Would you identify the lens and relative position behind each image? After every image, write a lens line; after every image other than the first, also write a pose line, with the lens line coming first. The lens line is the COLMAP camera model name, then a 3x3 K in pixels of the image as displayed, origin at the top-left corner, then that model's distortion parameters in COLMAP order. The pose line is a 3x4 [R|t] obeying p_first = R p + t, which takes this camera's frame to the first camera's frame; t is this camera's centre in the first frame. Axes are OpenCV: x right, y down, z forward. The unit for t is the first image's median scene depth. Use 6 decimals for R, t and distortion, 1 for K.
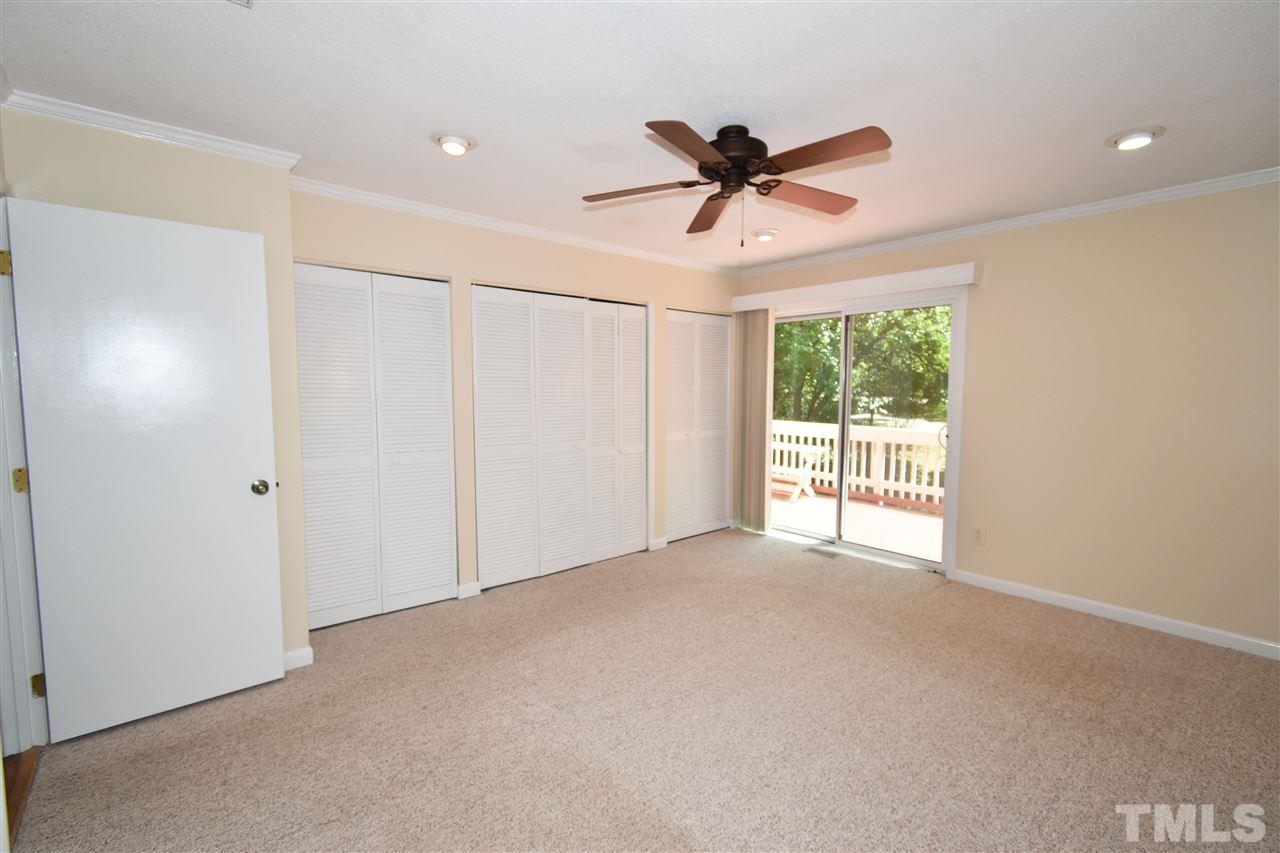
lens RADIAL K [[561.1, 0, 643.0], [0, 561.1, 427.0], [0, 0, 1]] dist [0.003133, -0.000134]
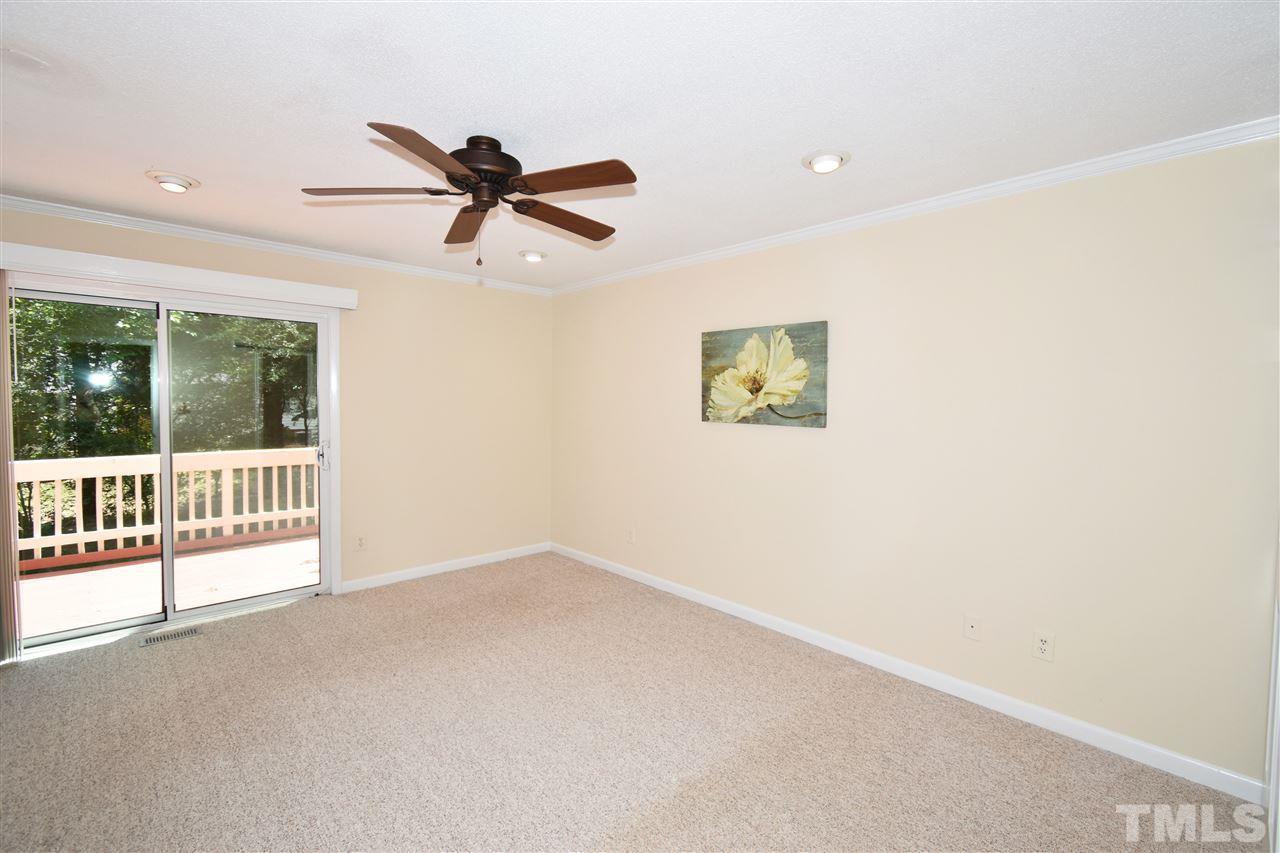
lens RADIAL K [[576.2, 0, 641.3], [0, 576.2, 414.1], [0, 0, 1]] dist [0.000691, 0.000052]
pose [[-0.054606, -0.029552, 0.998071, -0.479622], [0.060253, 0.997643, 0.032836, -0.049544], [-0.996688, 0.061930, -0.052696, 0.466886]]
